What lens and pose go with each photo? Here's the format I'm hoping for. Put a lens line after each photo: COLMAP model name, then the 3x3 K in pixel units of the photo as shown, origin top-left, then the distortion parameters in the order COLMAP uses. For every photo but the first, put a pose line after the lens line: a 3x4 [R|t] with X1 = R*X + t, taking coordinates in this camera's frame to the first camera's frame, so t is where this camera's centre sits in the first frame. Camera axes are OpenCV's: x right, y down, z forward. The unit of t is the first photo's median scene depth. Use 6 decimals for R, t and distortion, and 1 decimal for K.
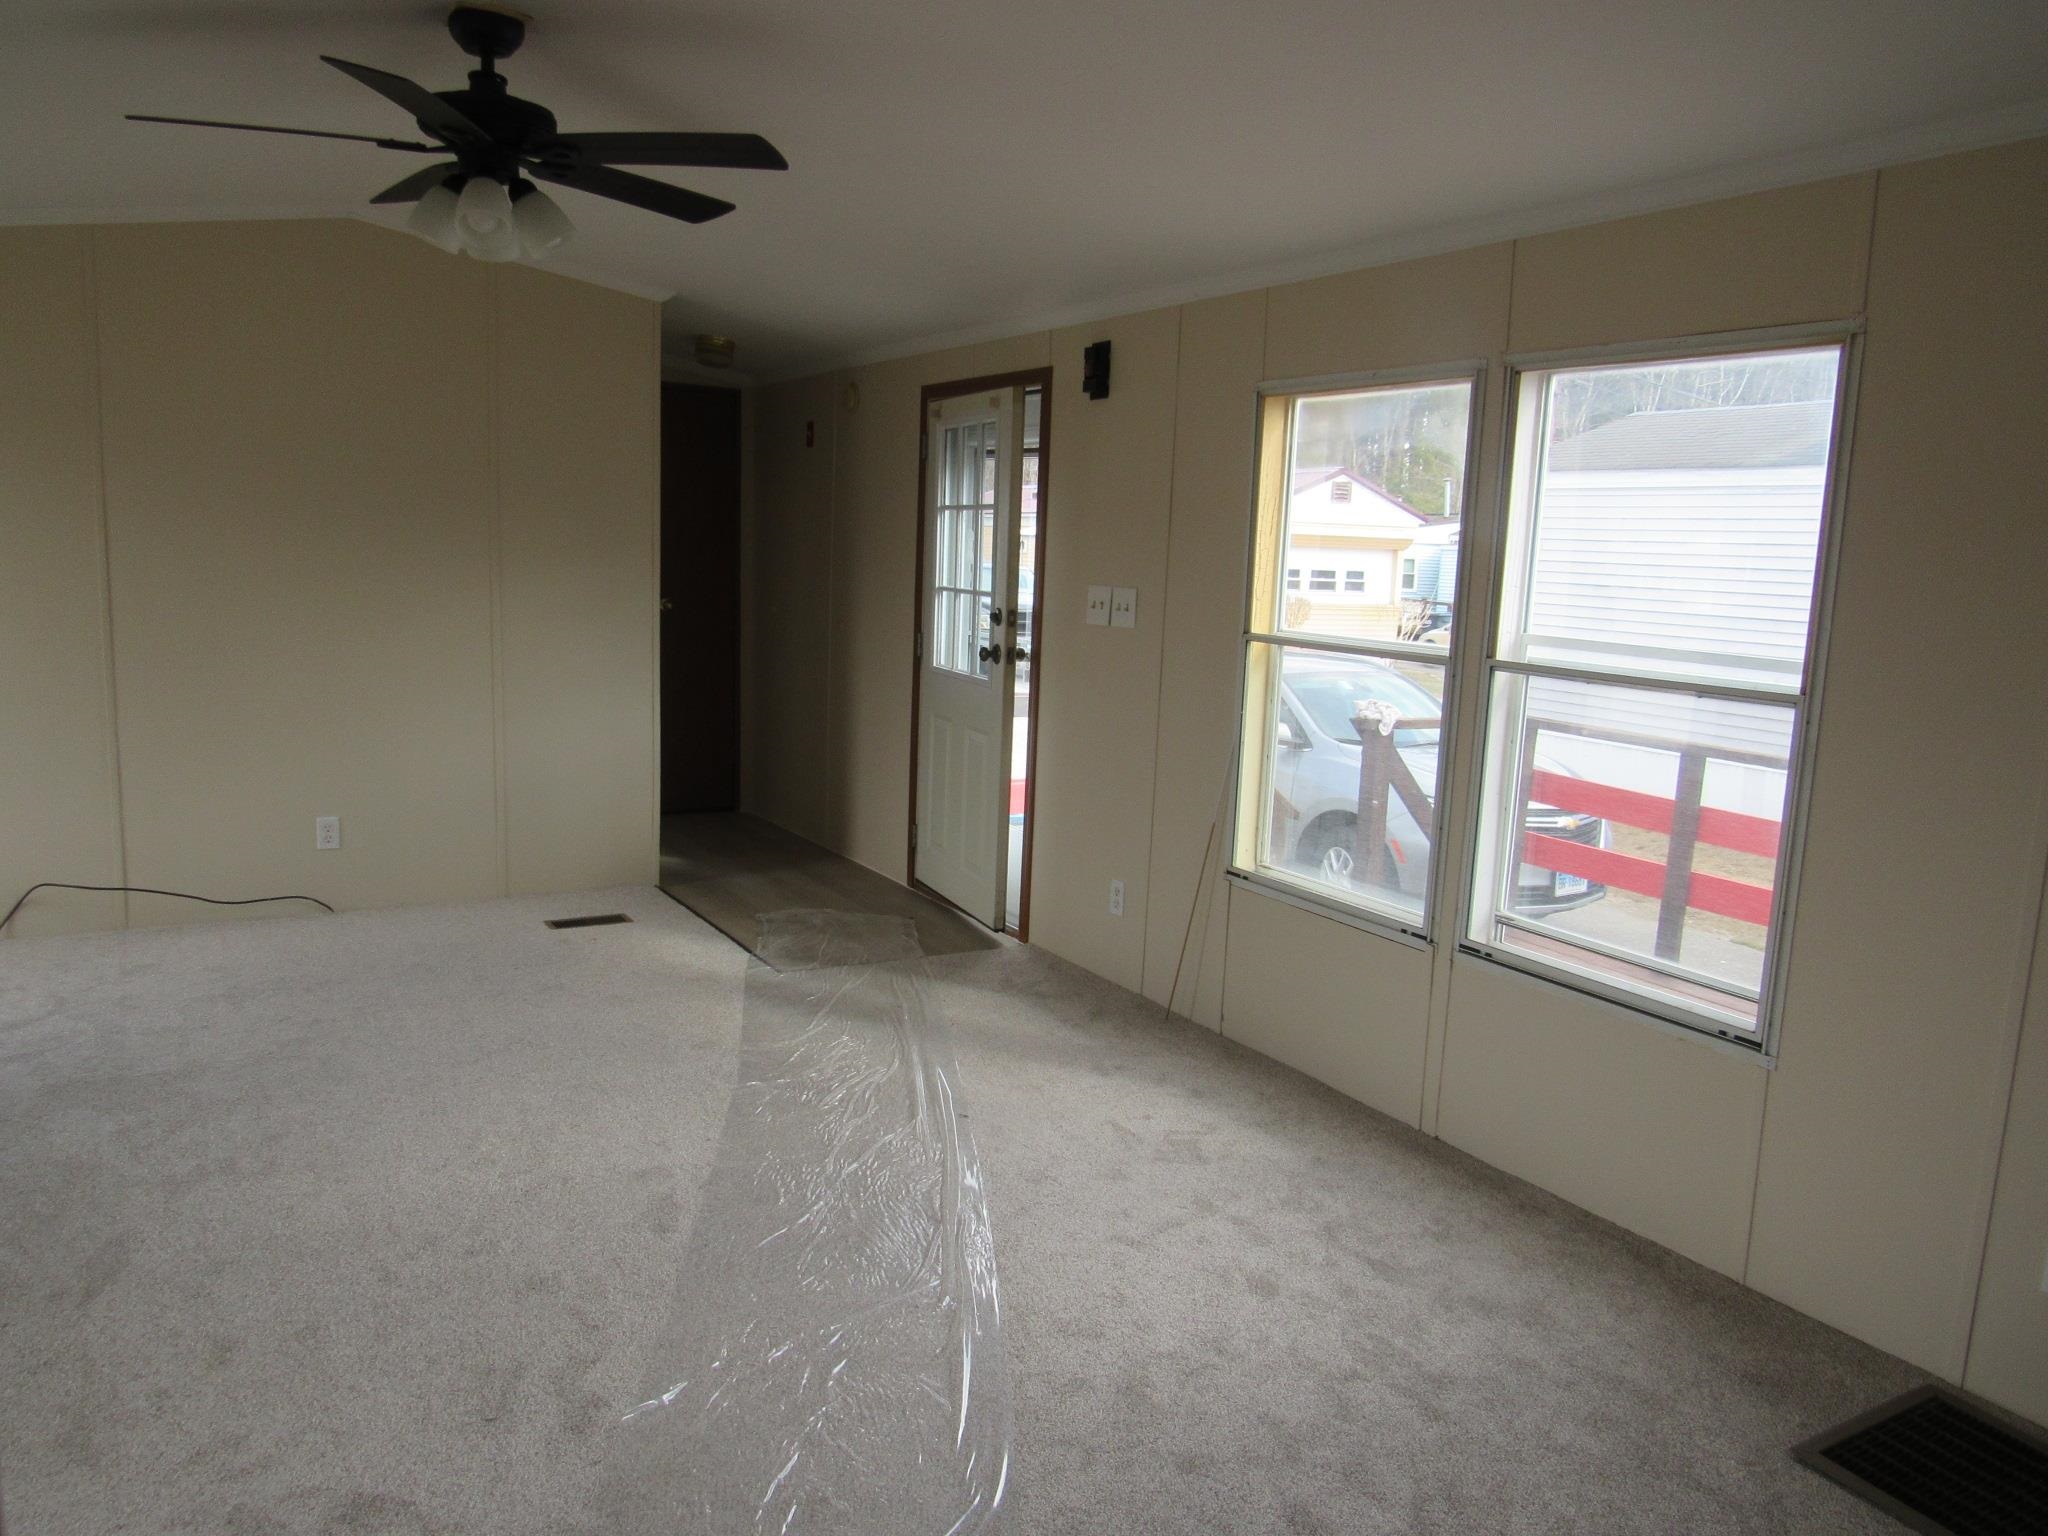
lens RADIAL K [[1467.5, 0, 1028.2], [0, 1467.5, 763.2], [0, 0, 1]] dist [-0.028652, 0.002890]
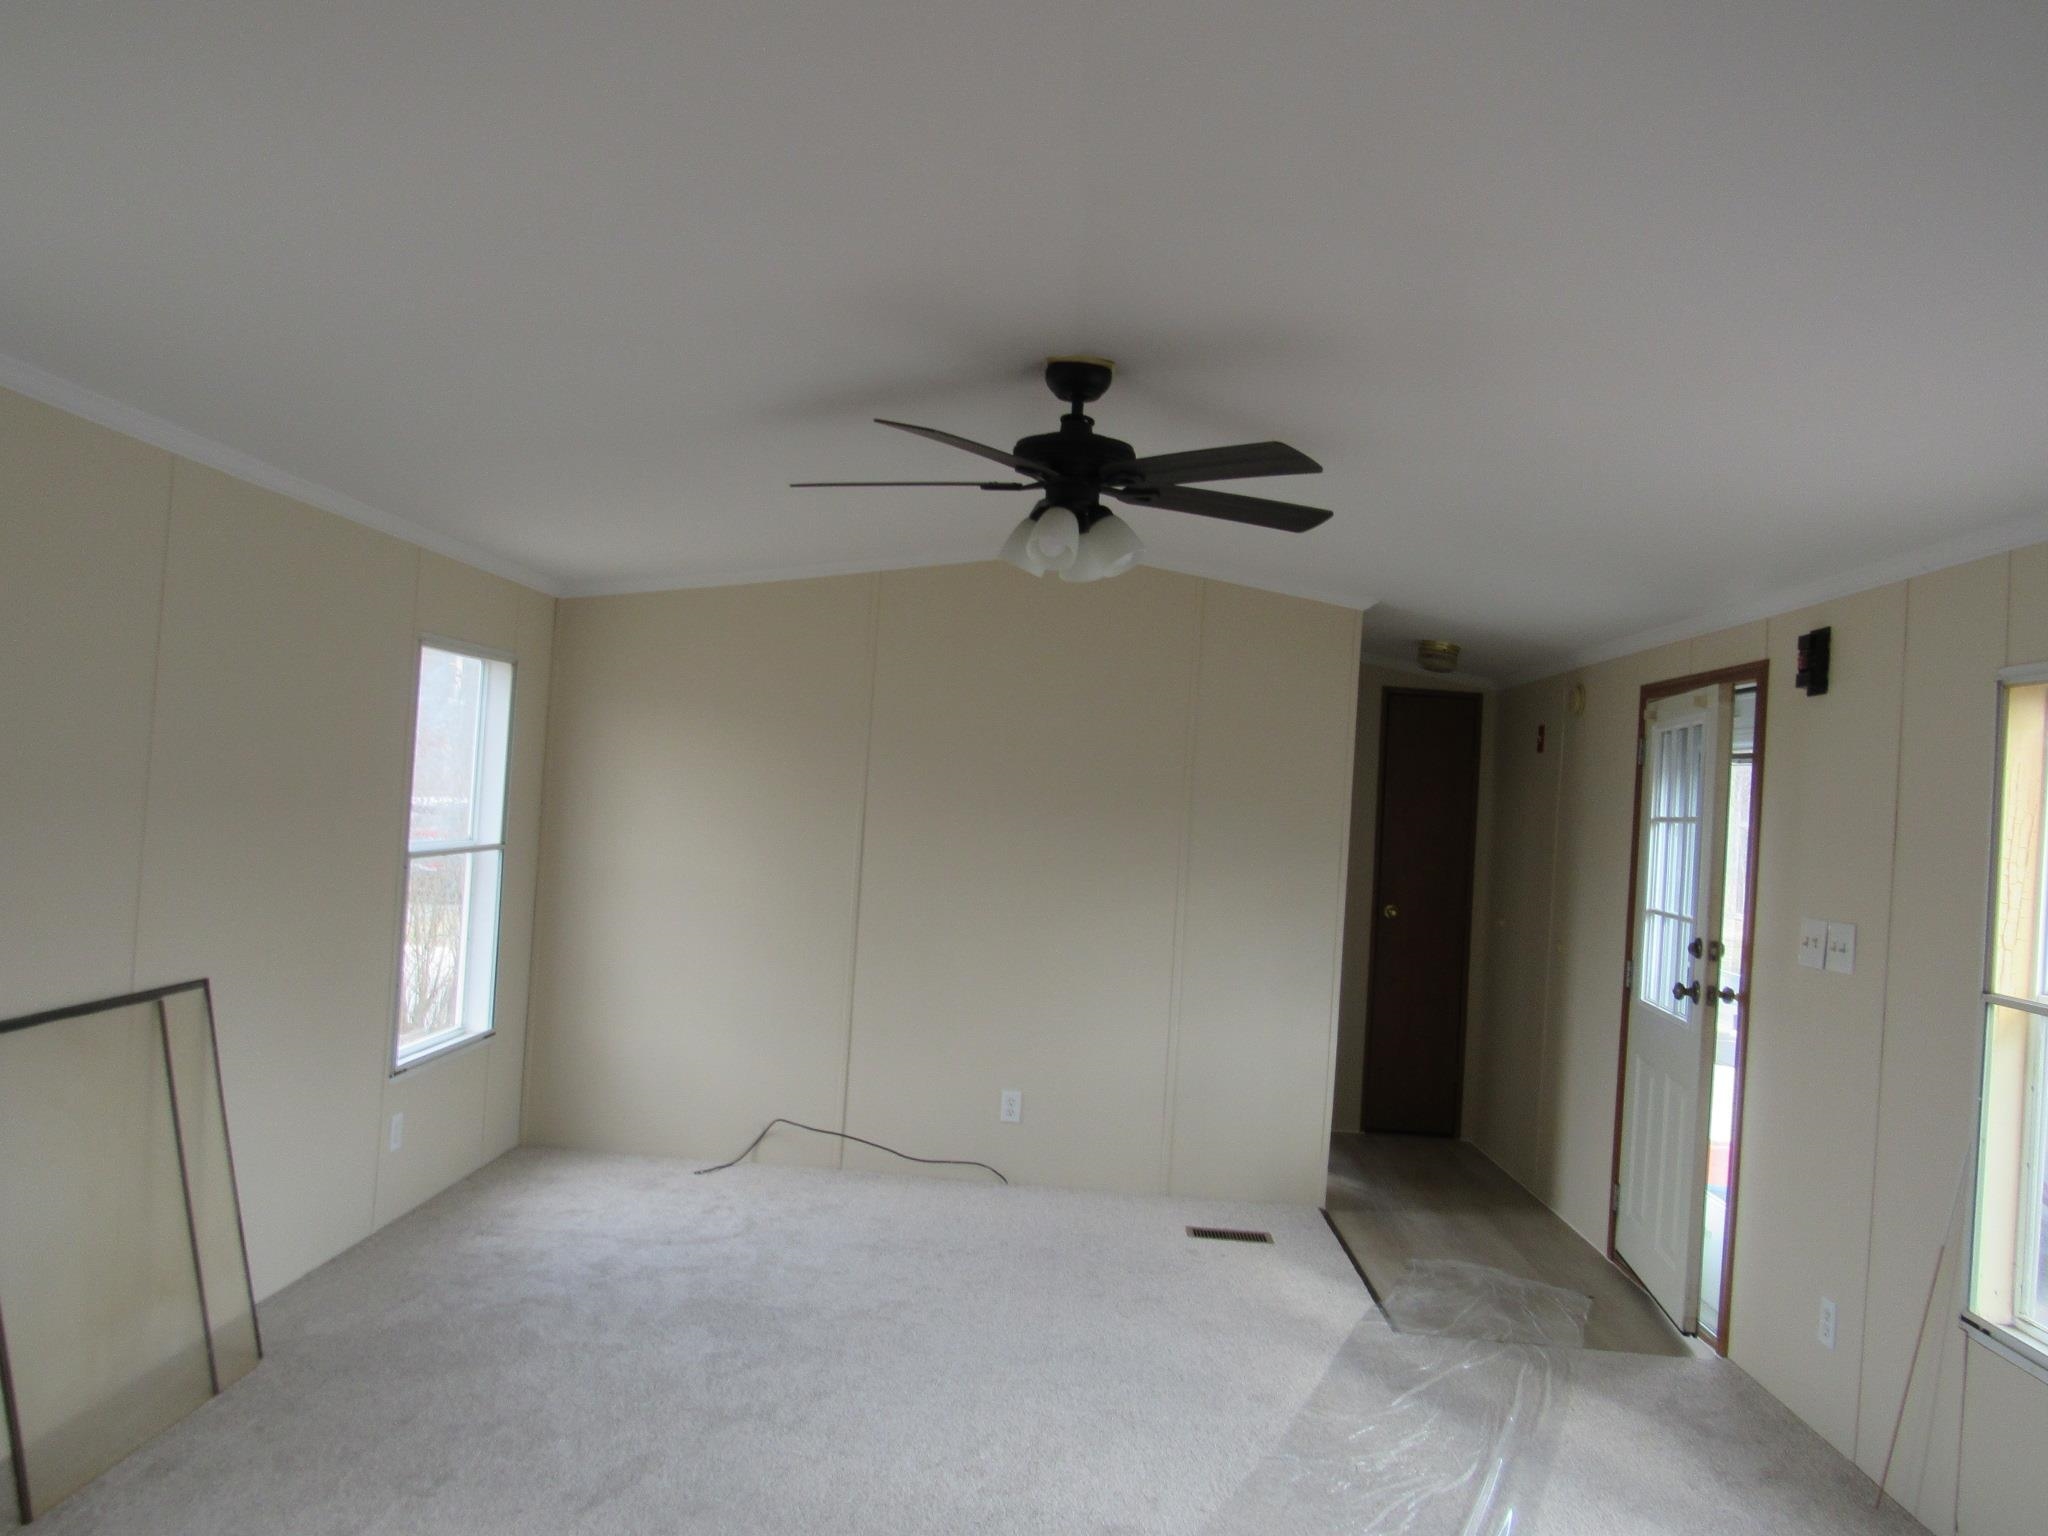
lens RADIAL K [[1467.5, 0, 1028.2], [0, 1467.5, 763.2], [0, 0, 1]] dist [-0.028652, 0.002890]
pose [[0.832972, 0.000928, -0.553314, 0.125883], [-0.113952, 0.978850, -0.169905, -0.017876], [0.541454, 0.204577, 0.815461, 0.084668]]
